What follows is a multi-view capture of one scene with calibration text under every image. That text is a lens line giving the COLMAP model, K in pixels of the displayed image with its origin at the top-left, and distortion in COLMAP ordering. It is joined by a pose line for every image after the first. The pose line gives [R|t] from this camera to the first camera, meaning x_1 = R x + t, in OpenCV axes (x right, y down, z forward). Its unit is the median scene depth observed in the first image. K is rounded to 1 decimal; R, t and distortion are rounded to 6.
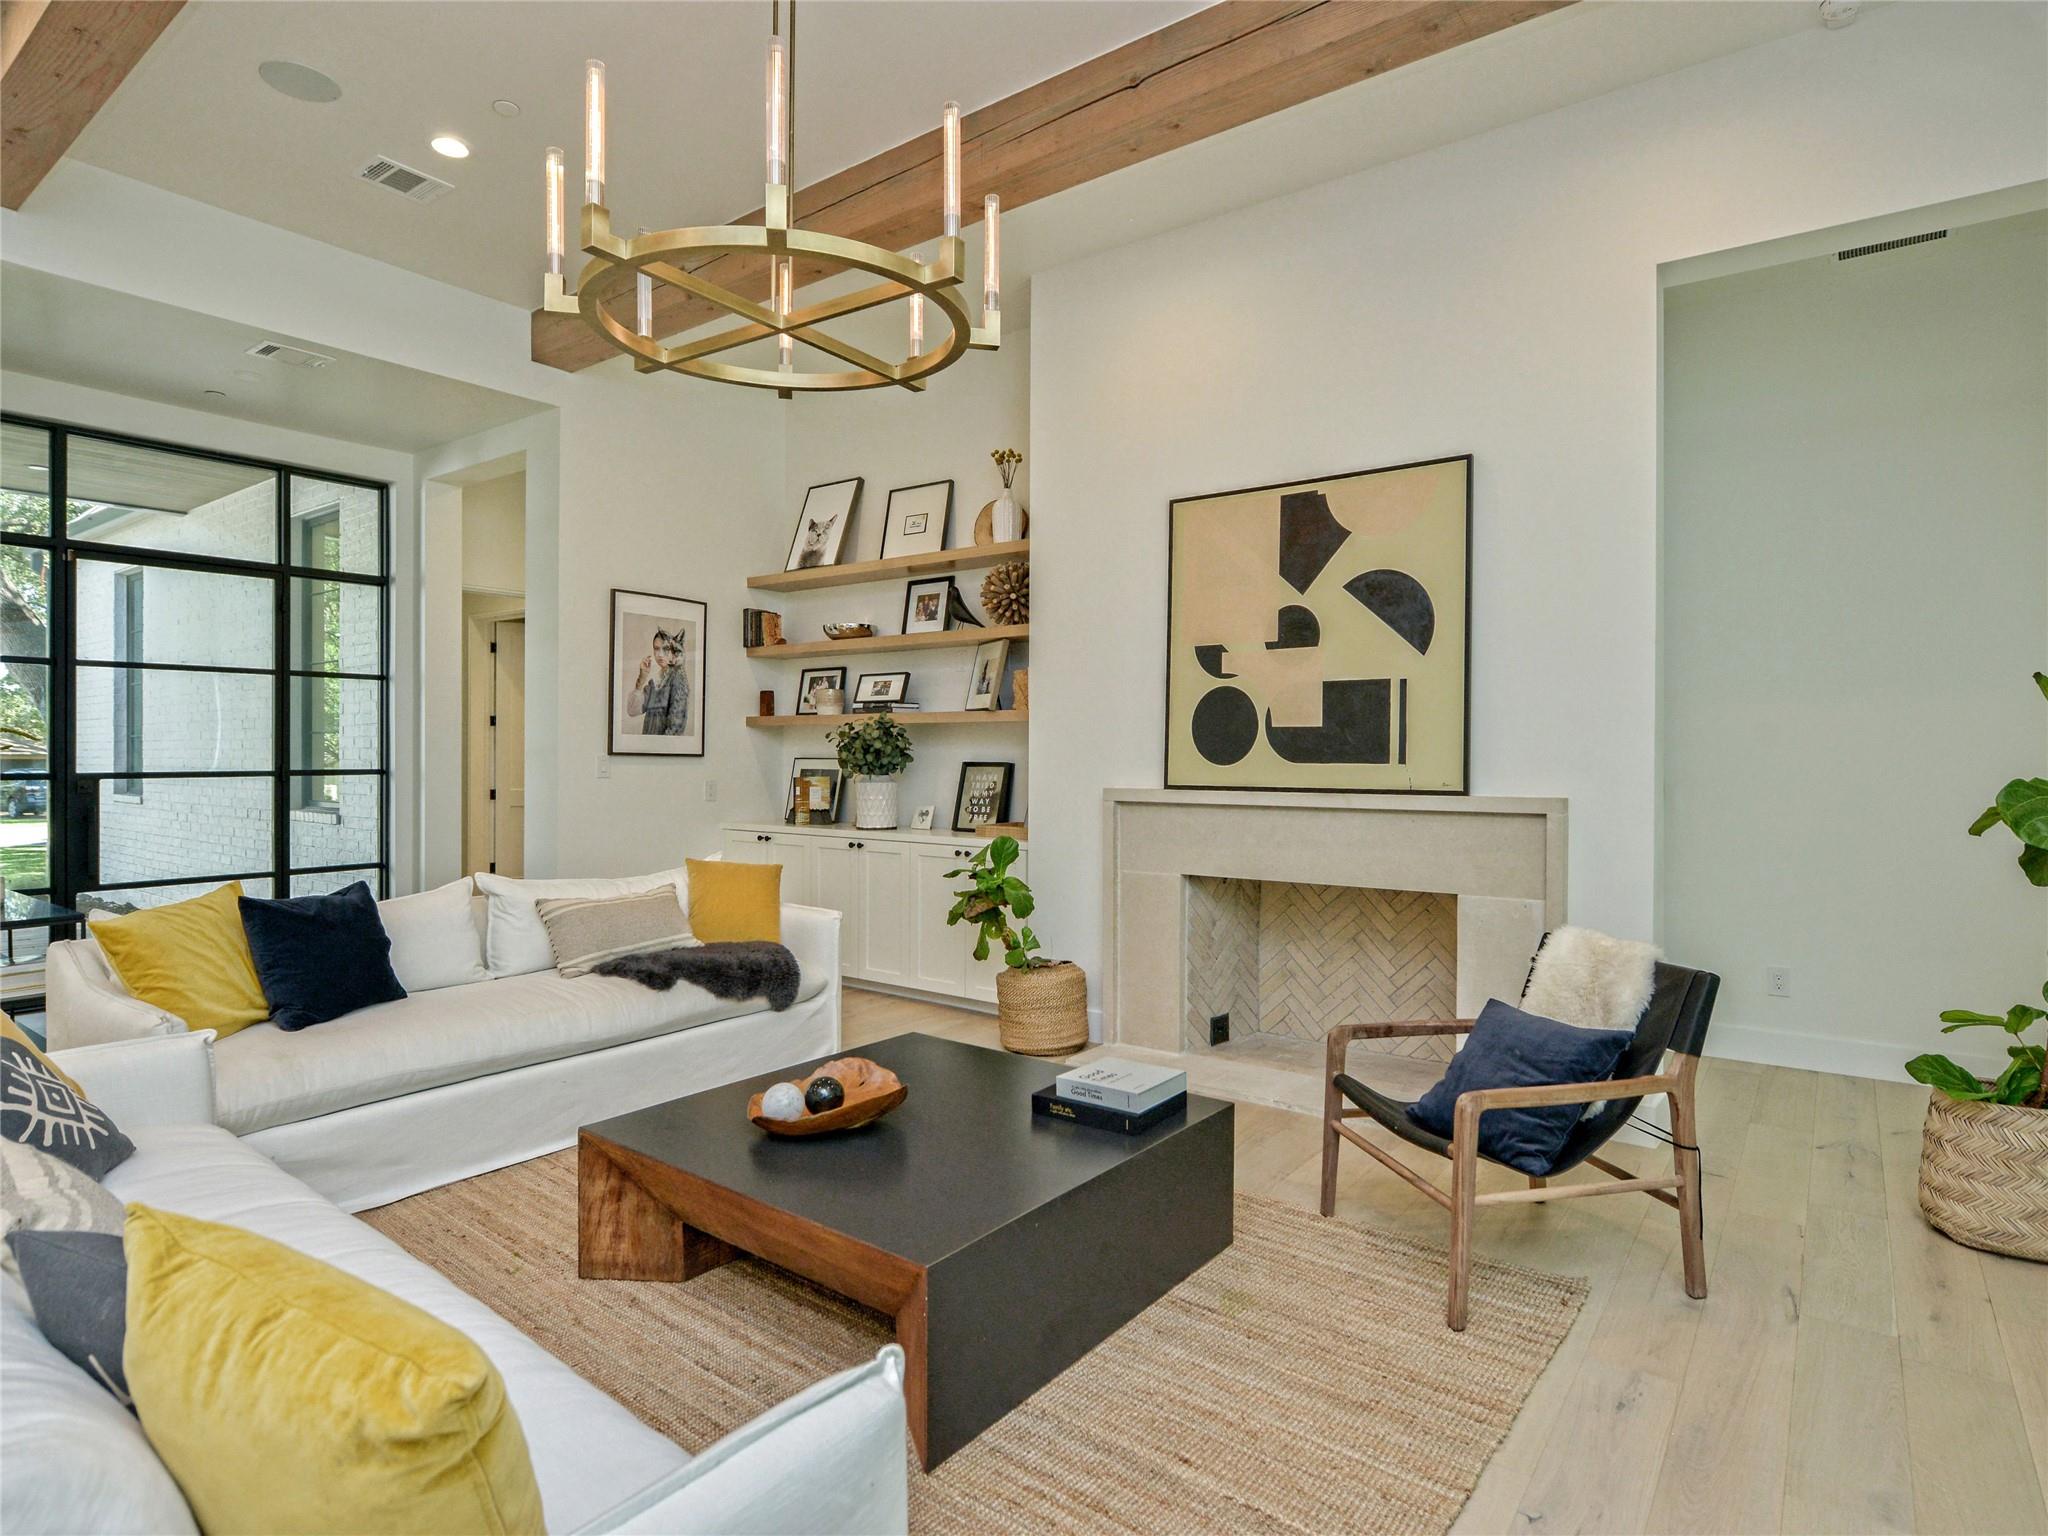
lens RADIAL K [[1099.4, 0, 1024.0], [0, 1099.4, 768.0], [0, 0, 1]] dist [-0.010586, -0.000553]
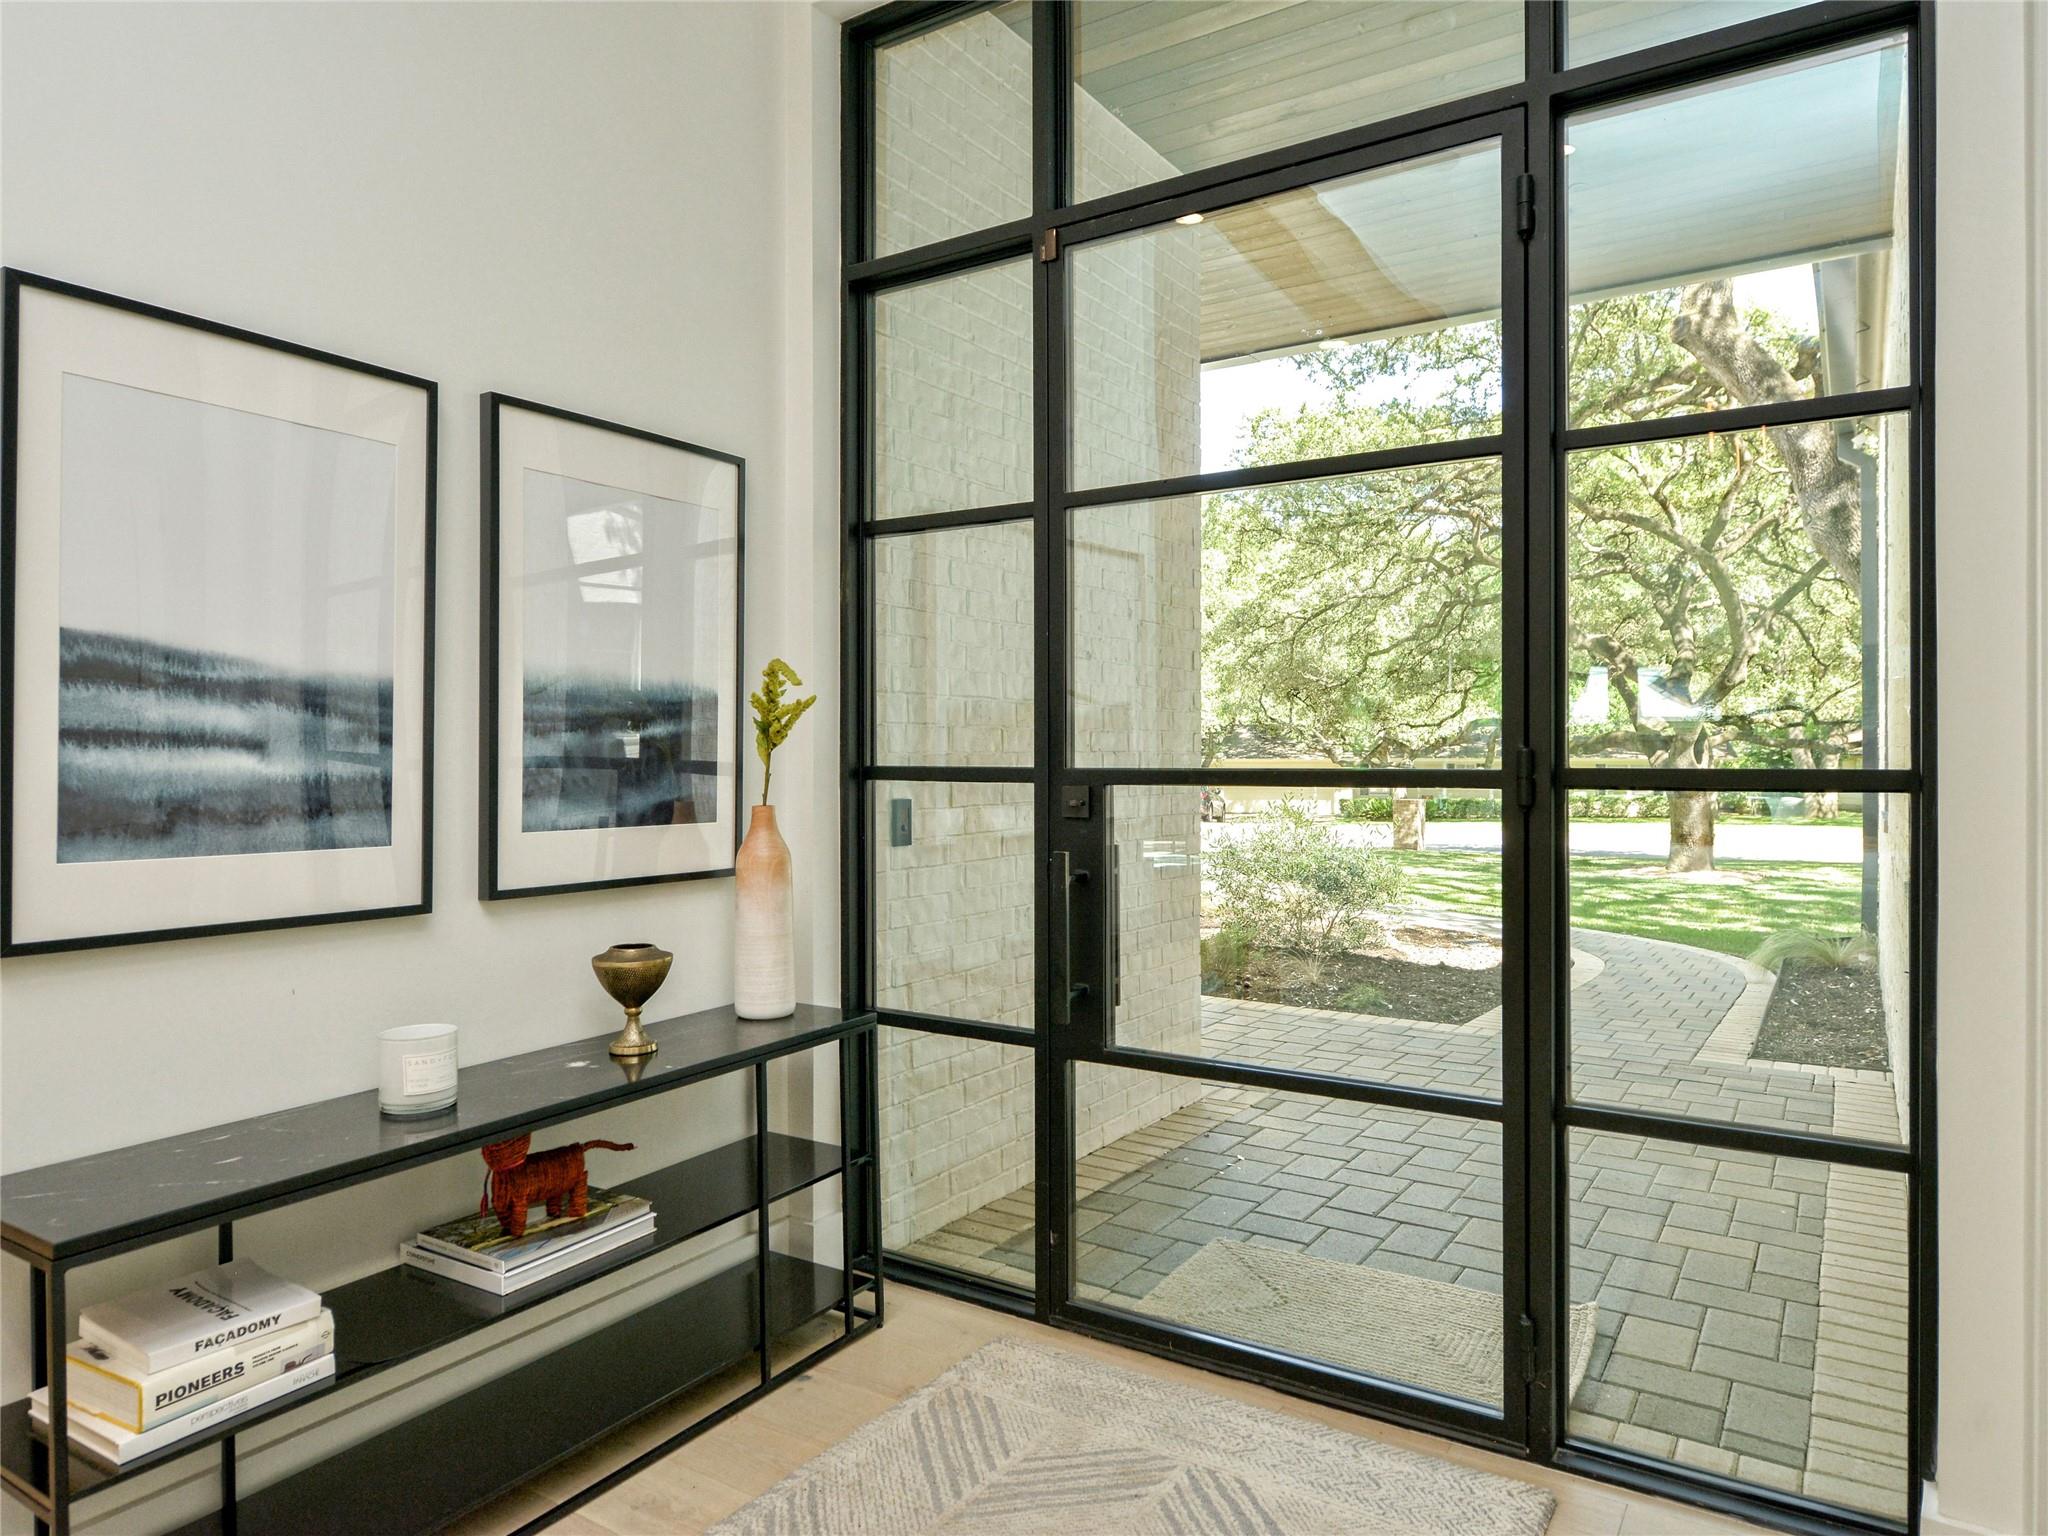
lens RADIAL K [[1245.4, 0, 1024.0], [0, 1245.4, 768.0], [0, 0, 1]] dist [0.020088, -0.000134]
pose [[0.057089, 0.011750, -0.998300, -0.390289], [-0.009508, 0.999892, 0.011225, -0.000280], [0.998324, 0.008851, 0.057194, 0.937833]]
